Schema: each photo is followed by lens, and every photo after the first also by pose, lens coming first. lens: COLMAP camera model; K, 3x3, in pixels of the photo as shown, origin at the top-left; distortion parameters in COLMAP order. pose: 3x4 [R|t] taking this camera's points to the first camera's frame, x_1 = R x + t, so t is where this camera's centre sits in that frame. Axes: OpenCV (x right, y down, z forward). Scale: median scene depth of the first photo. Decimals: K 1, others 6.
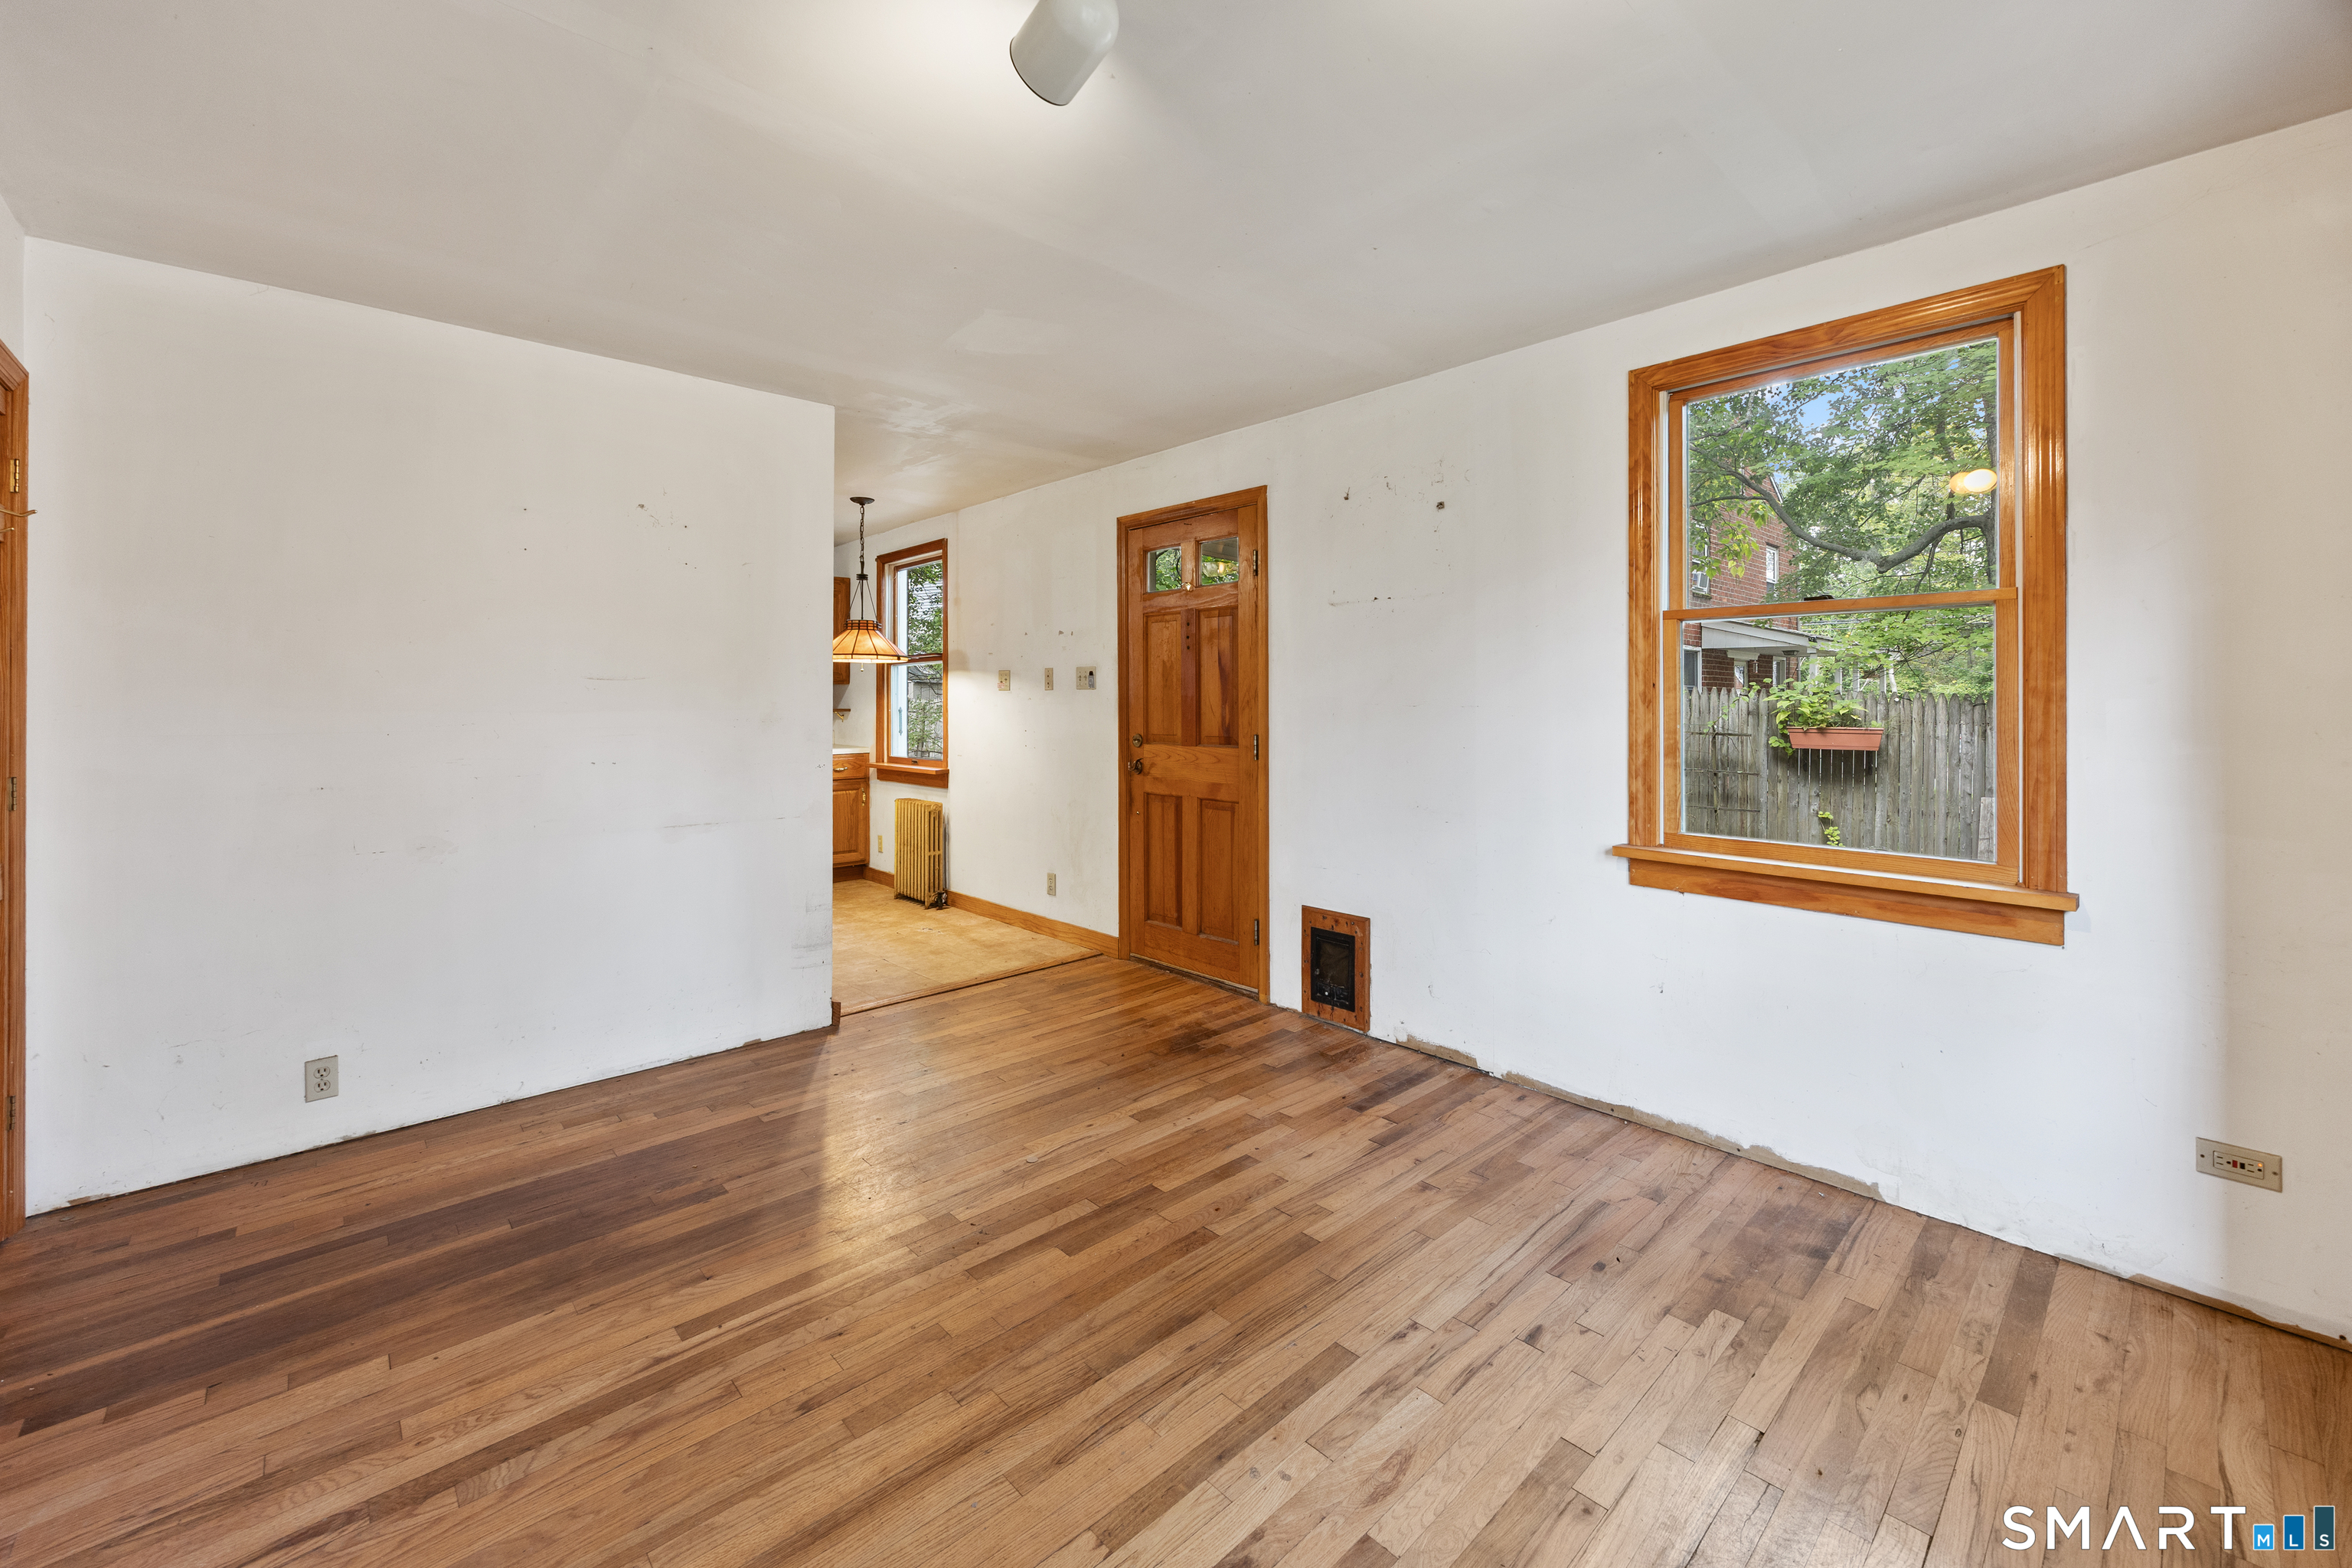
lens RADIAL K [[960.6, 0, 1171.4], [0, 960.6, 713.7], [0, 0, 1]] dist [-0.000580, -0.000052]
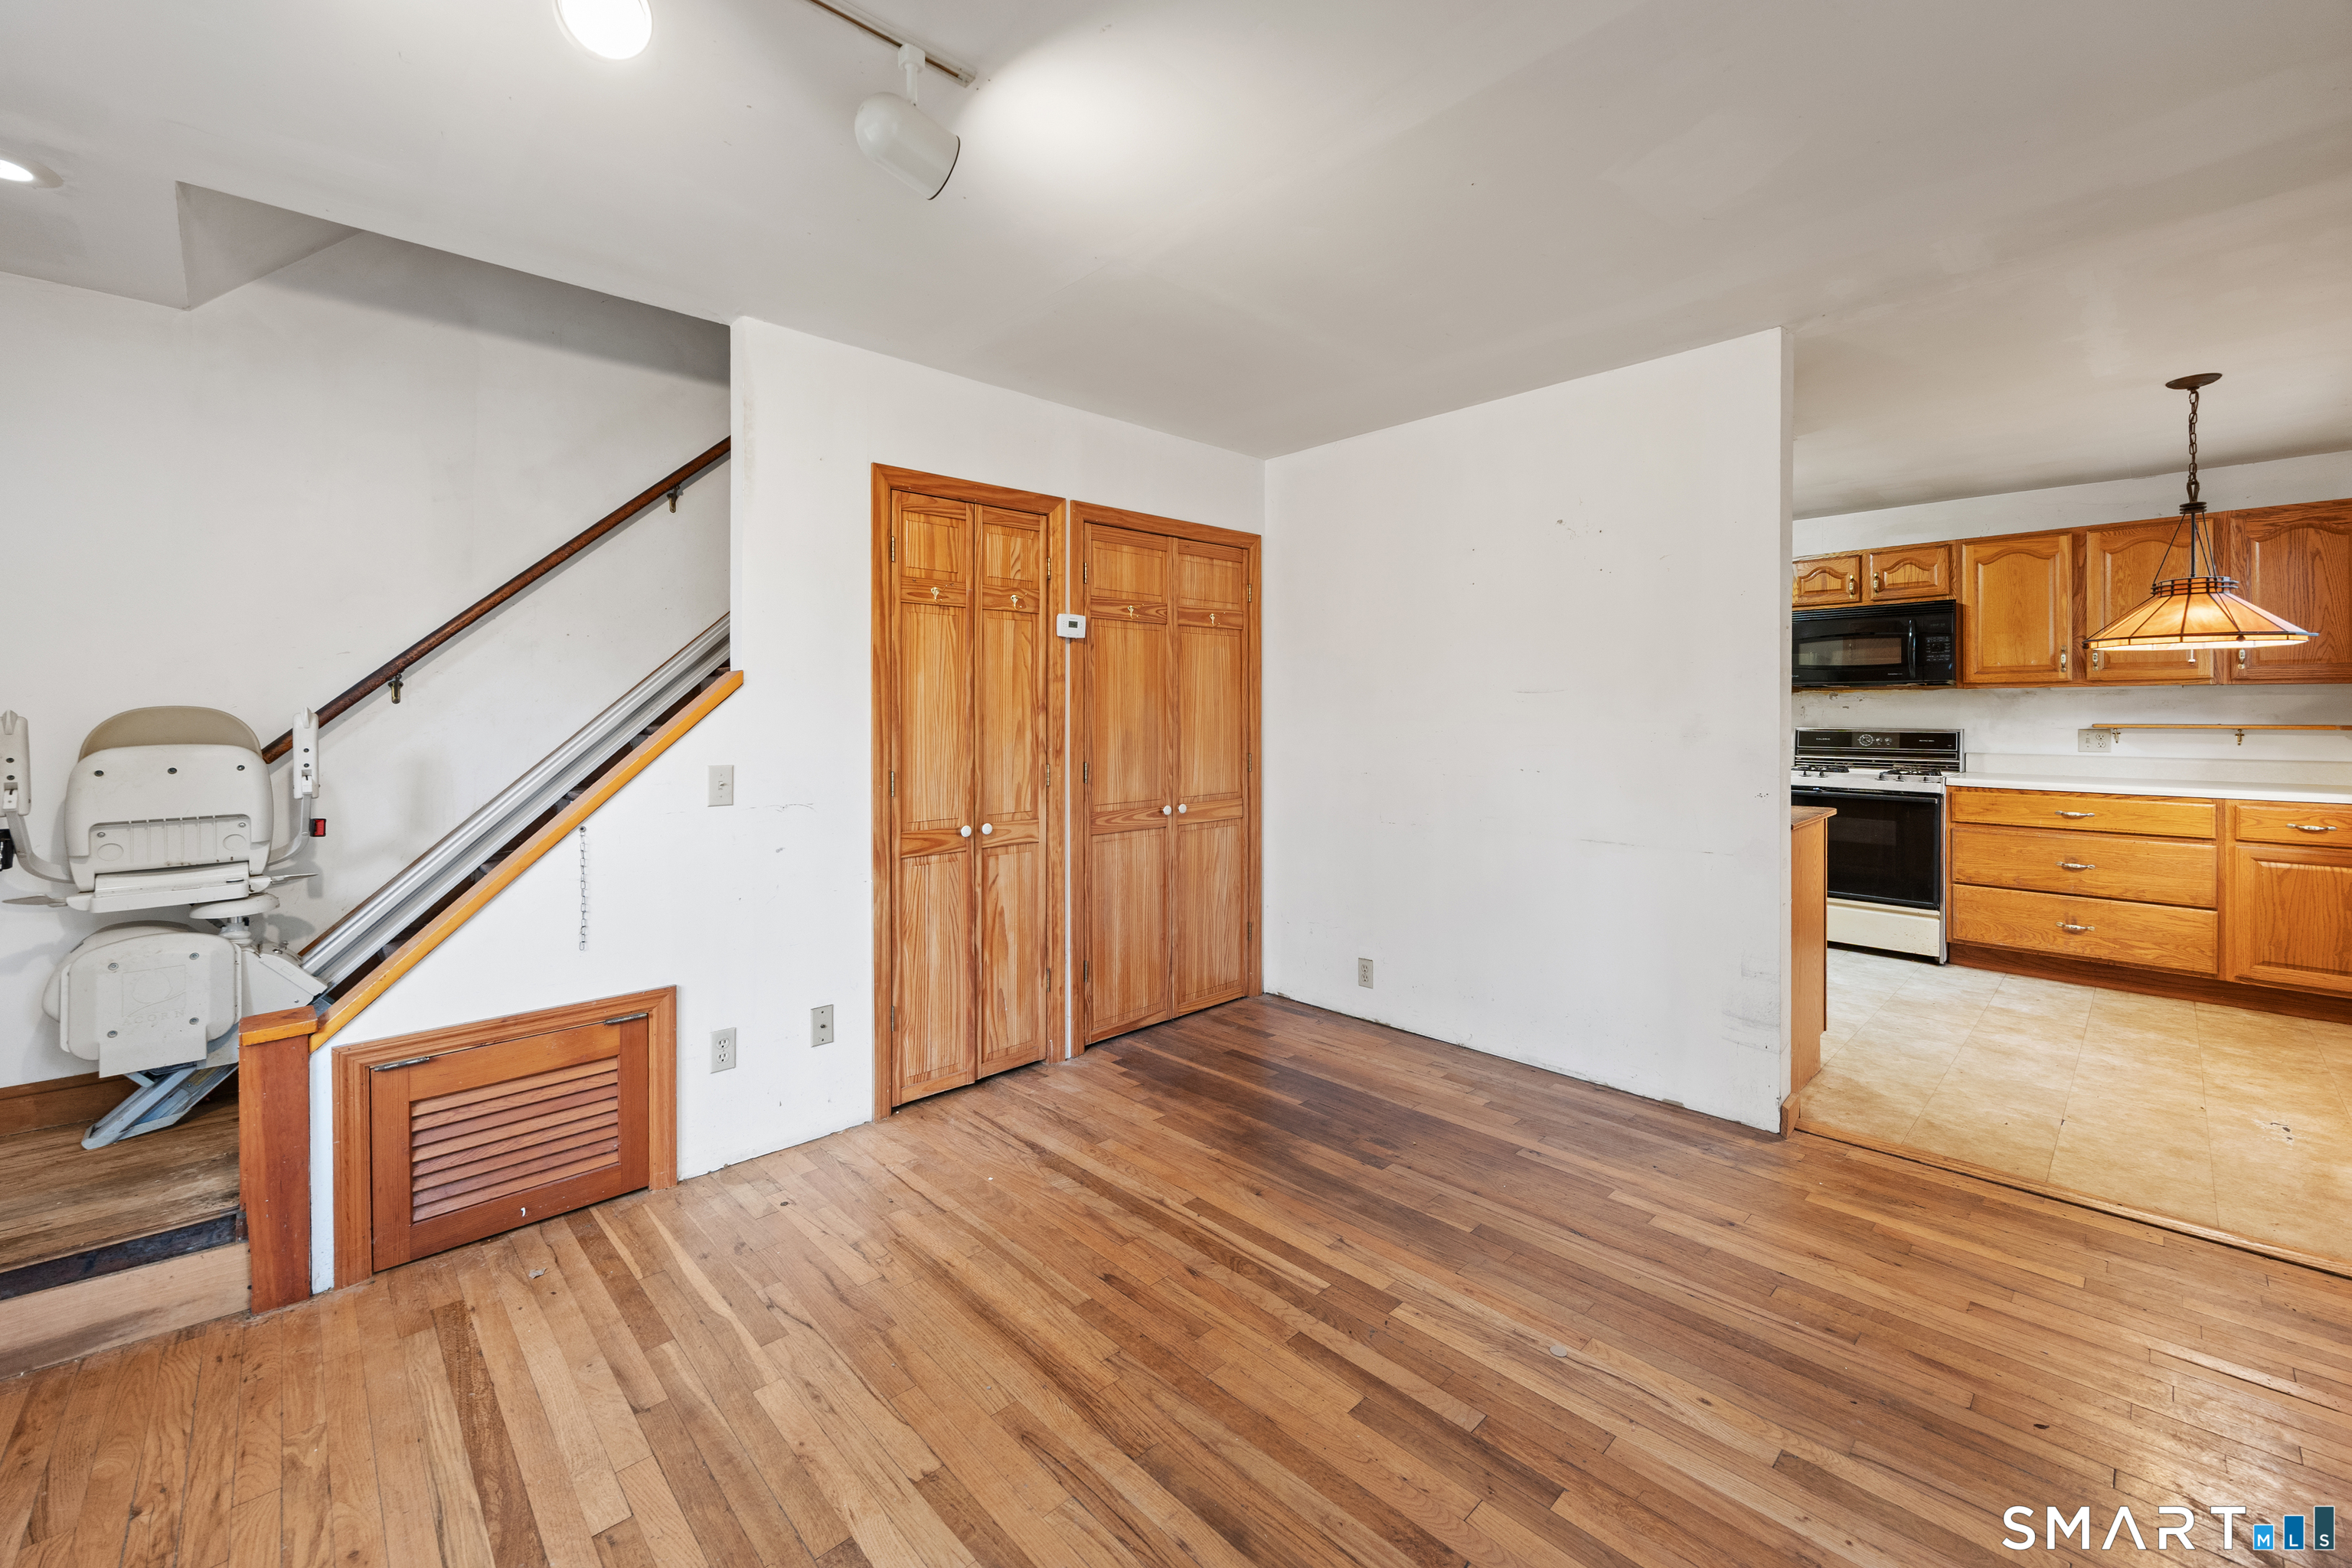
lens RADIAL K [[960.6, 0, 1171.4], [0, 960.6, 713.7], [0, 0, 1]] dist [-0.000580, -0.000052]
pose [[0.002901, 0.000884, -0.999995, 0.700362], [-0.010872, 0.999941, 0.000852, -0.012752], [0.999937, 0.010870, 0.002910, 0.860096]]
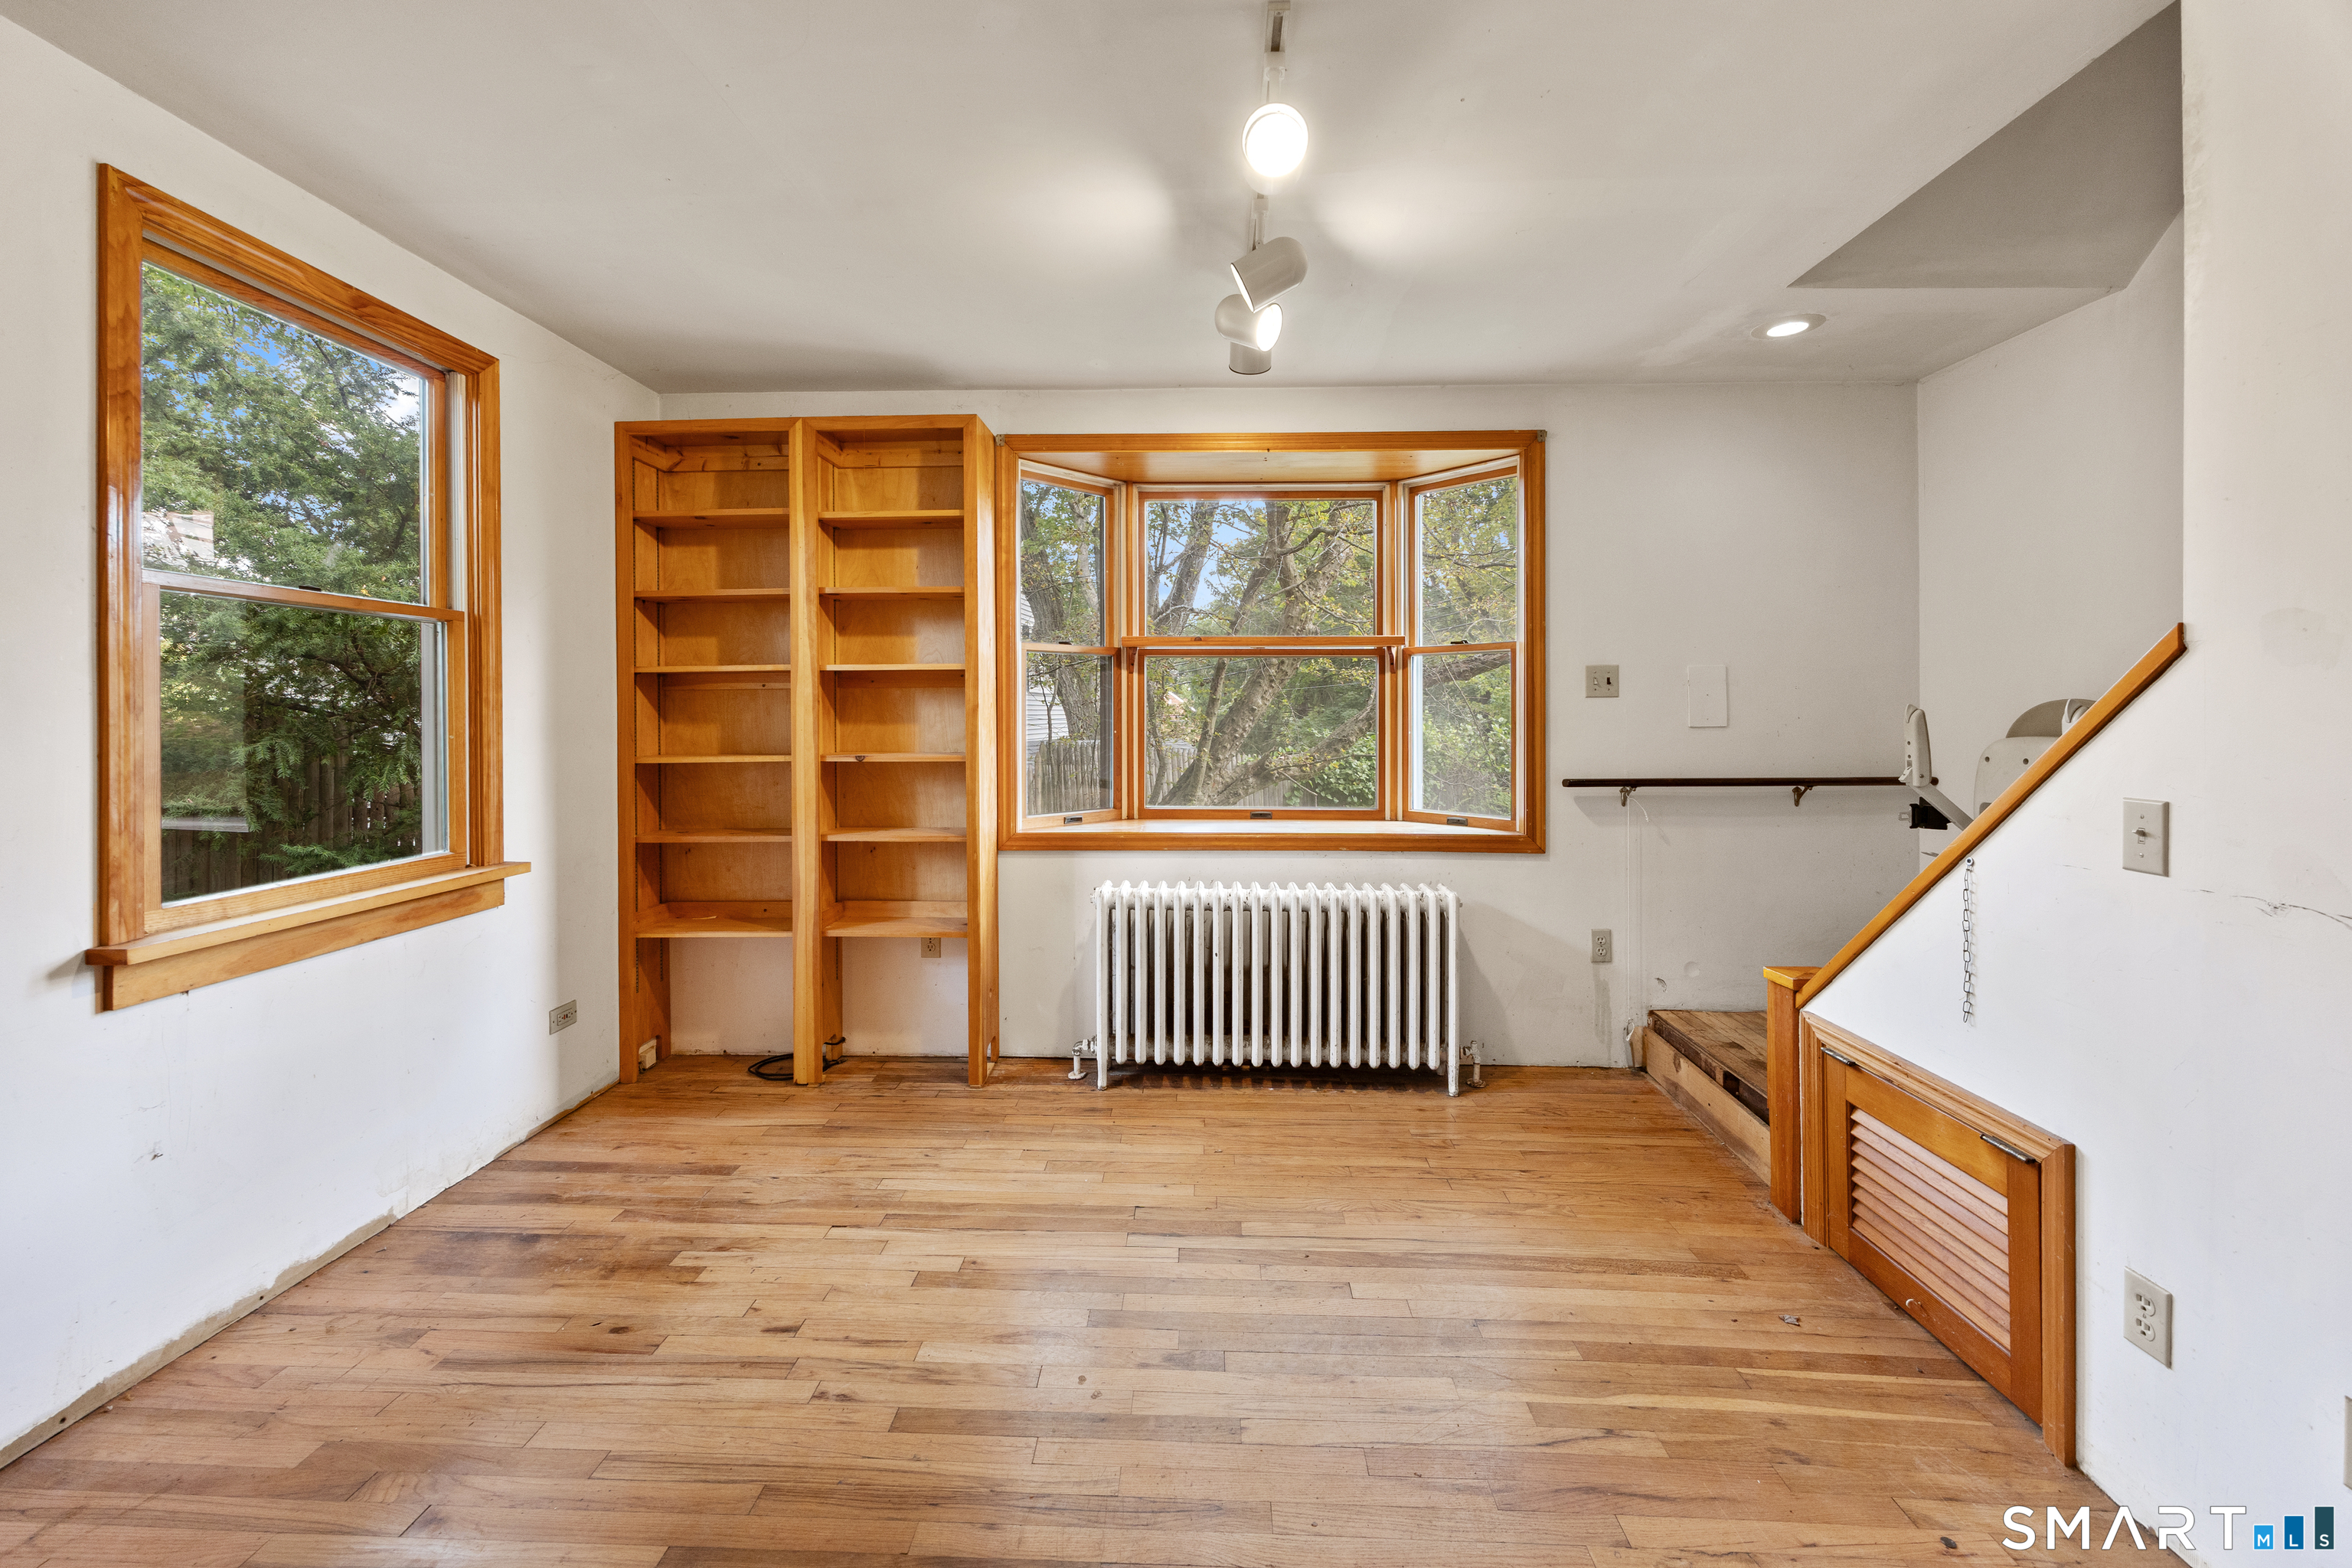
lens RADIAL K [[911.9, 0, 1180.6], [0, 911.9, 712.4], [0, 0, 1]] dist [0.000270, 0.000128]
pose [[-0.710924, -0.001095, 0.703268, -0.543464], [0.008248, 0.999917, 0.009894, -0.014133], [-0.703221, 0.012834, -0.710856, 1.241440]]
